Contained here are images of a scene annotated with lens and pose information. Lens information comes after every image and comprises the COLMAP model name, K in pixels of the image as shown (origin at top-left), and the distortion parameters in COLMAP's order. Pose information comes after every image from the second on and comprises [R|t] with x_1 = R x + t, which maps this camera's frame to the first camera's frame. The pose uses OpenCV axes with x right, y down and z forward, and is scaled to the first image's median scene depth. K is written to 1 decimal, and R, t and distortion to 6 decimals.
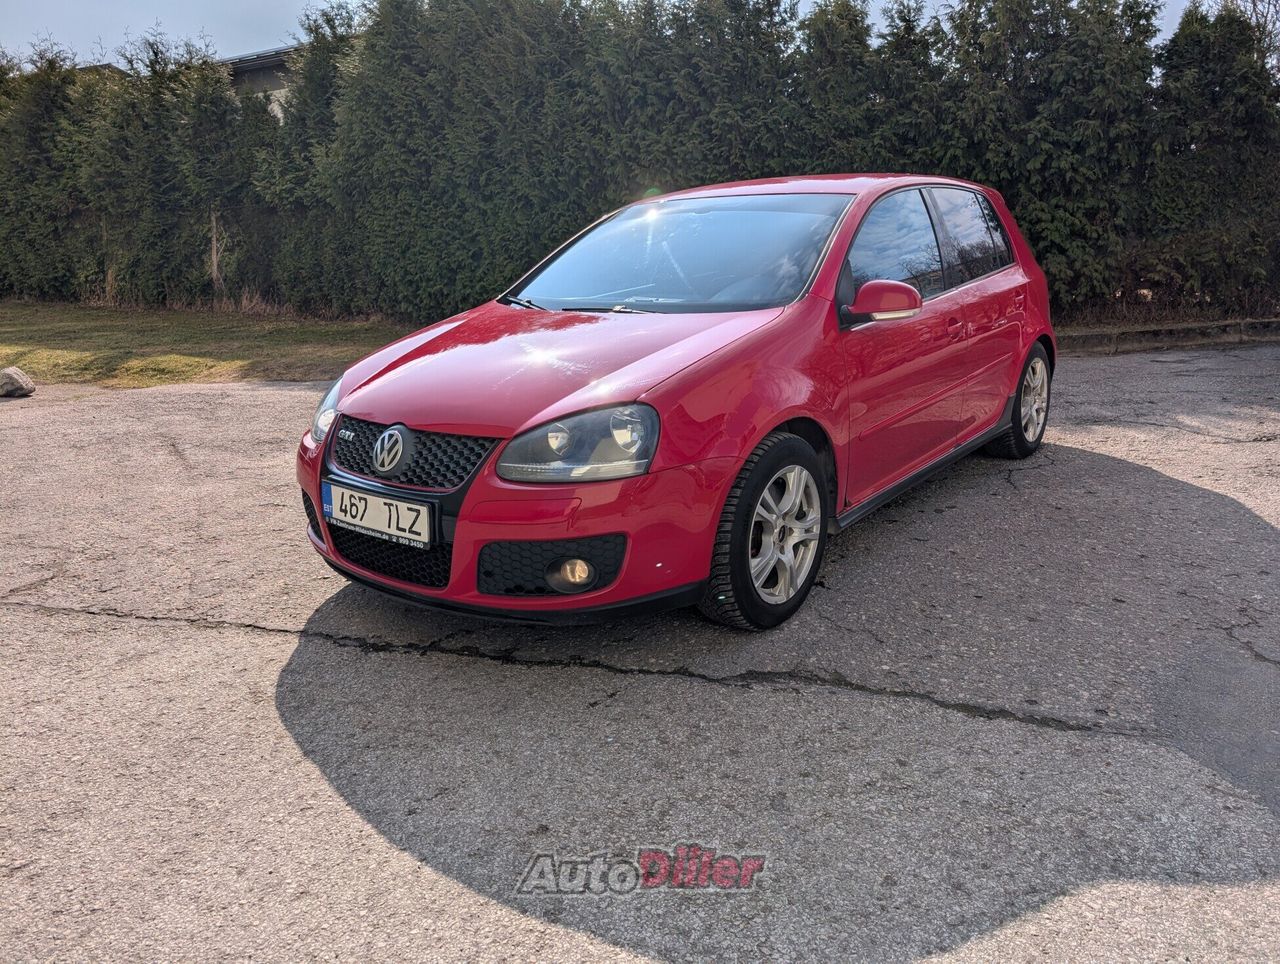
lens RADIAL K [[916.3, 0, 639.7], [0, 916.3, 483.2], [0, 0, 1]] dist [0.006734, -0.004224]
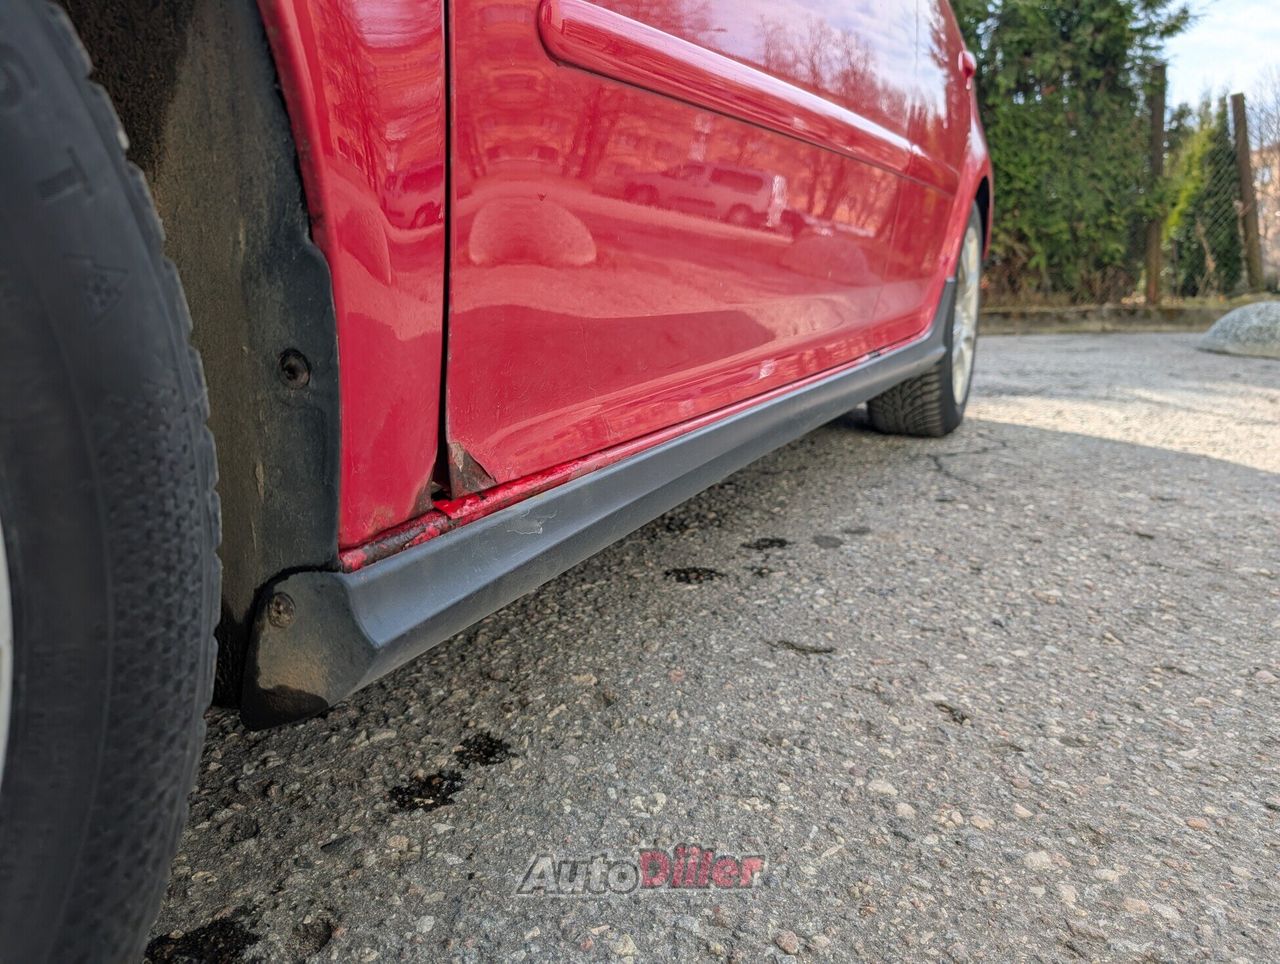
lens RADIAL K [[916.3, 0, 639.4], [0, 916.3, 483.3], [0, 0, 1]] dist [0.006734, -0.004224]
pose [[0.971023, 0.020270, 0.238126, 0.088030], [-0.010563, 0.999063, -0.041971, 0.011645], [-0.238753, 0.038240, 0.970327, 0.338393]]
